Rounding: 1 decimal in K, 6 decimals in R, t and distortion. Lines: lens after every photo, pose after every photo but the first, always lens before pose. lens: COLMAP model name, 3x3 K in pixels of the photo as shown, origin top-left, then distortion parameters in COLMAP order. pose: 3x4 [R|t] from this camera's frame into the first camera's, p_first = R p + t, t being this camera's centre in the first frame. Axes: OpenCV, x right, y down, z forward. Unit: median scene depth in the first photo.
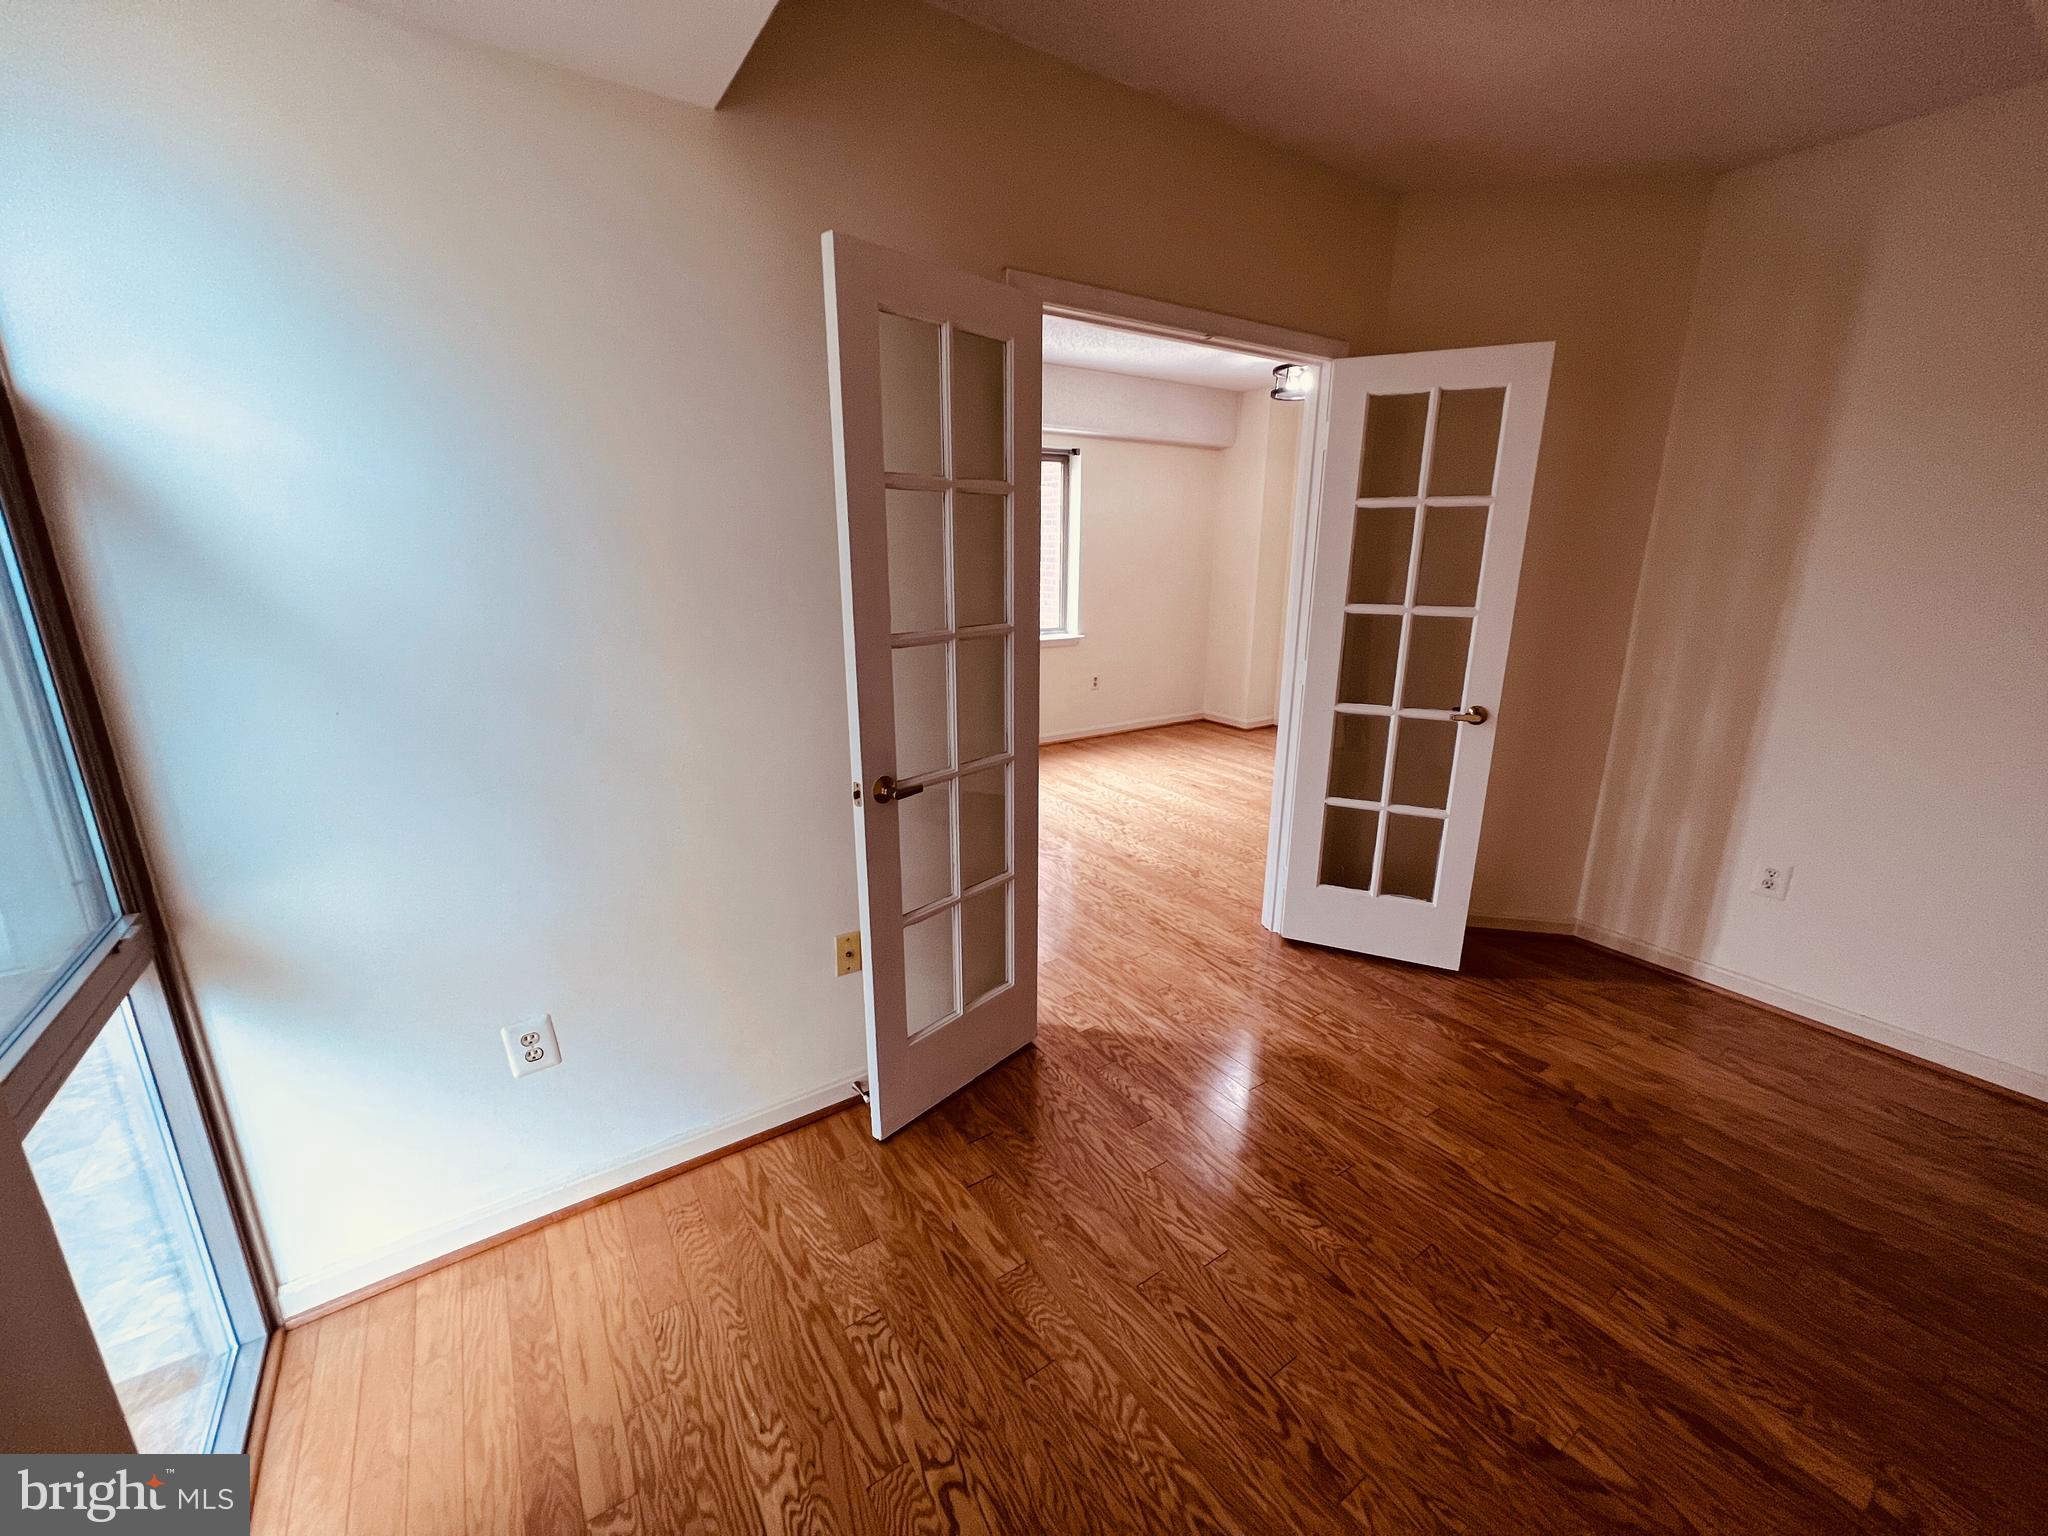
lens RADIAL K [[816.4, 0, 1024.0], [0, 816.4, 768.3], [0, 0, 1]] dist [-0.000446, -0.000204]
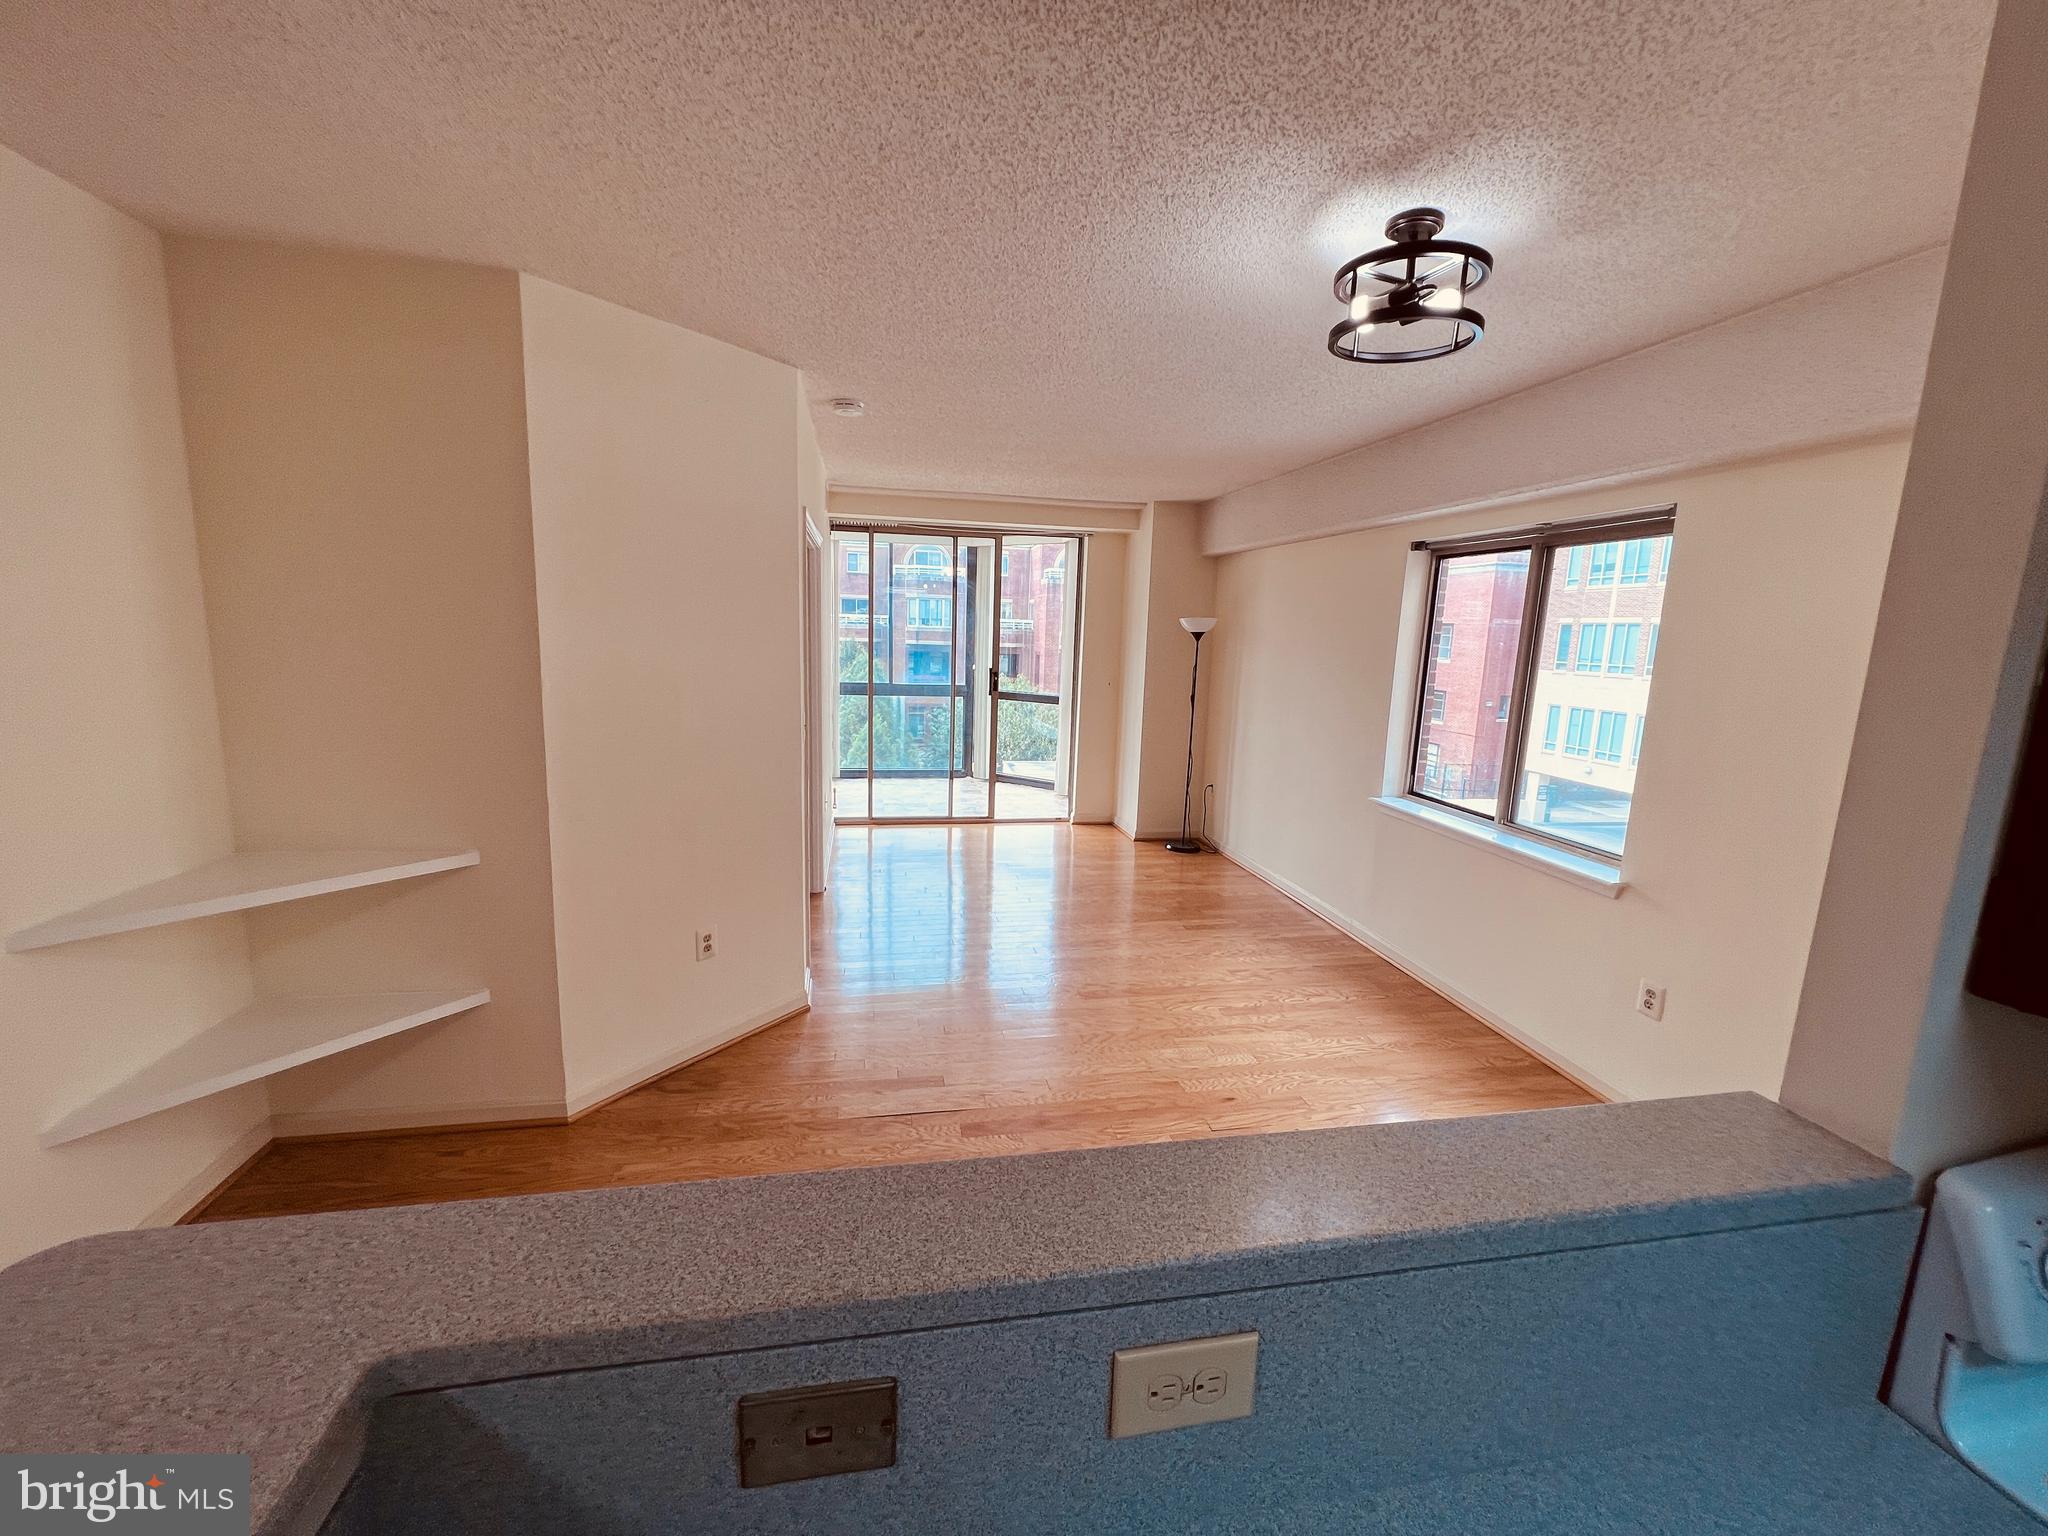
lens RADIAL K [[816.4, 0, 1017.5], [0, 816.4, 764.9], [0, 0, 1]] dist [-0.000446, -0.000204]
pose [[-0.395928, 0.136914, -0.908017, 2.213523], [-0.274840, 0.925826, 0.259439, -0.881772], [0.876187, 0.352279, -0.328931, 2.885281]]
